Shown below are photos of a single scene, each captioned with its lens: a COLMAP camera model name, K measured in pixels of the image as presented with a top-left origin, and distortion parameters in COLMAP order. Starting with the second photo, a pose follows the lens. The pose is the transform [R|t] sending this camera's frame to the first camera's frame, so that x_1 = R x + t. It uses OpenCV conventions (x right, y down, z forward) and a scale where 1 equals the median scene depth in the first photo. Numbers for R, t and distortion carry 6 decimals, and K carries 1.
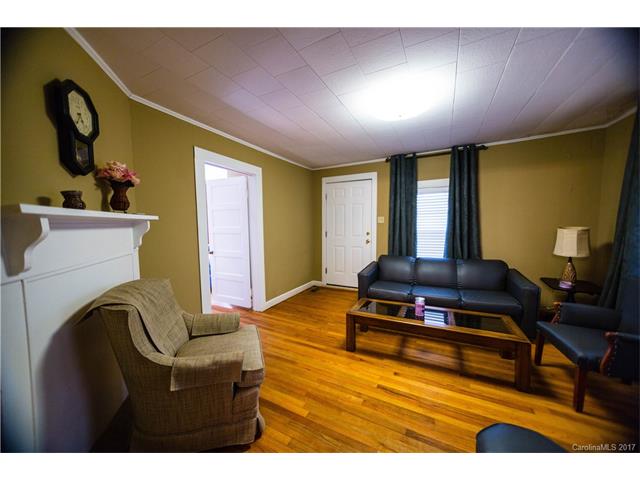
lens RADIAL K [[243.3, 0, 322.3], [0, 243.3, 240.9], [0, 0, 1]] dist [-0.000186, 0.000027]
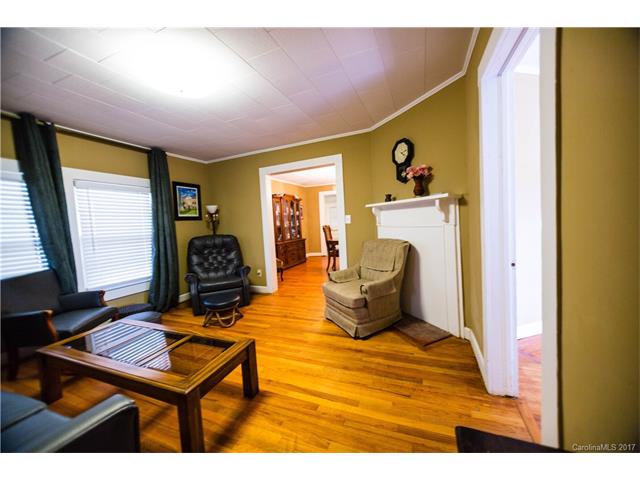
lens RADIAL K [[248.2, 0, 320.1], [0, 248.2, 236.9], [0, 0, 1]] dist [-0.001563, 0.003063]
pose [[-0.994277, 0.074371, -0.076697, -0.040460], [0.063035, 0.988018, 0.140877, -0.061542], [0.086256, 0.135237, -0.987052, 1.200435]]
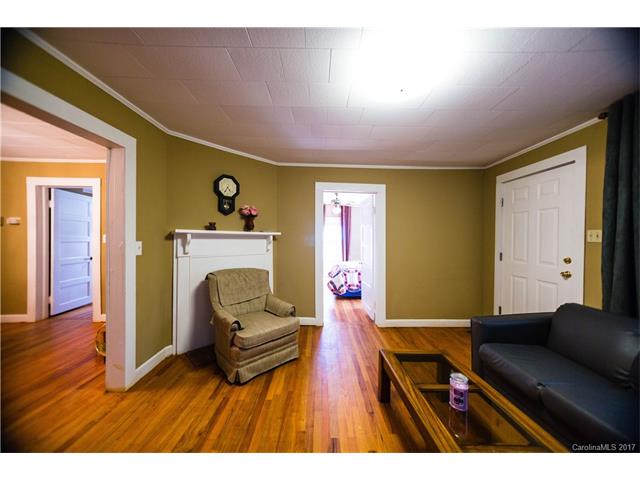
lens RADIAL K [[241.1, 0, 312.1], [0, 241.1, 239.0], [0, 0, 1]] dist [0.000039, -0.000004]
pose [[0.442499, 0.017226, -0.896604, 0.510402], [-0.079366, 0.996644, -0.020021, -0.026951], [0.893250, 0.080019, 0.442381, 0.291853]]
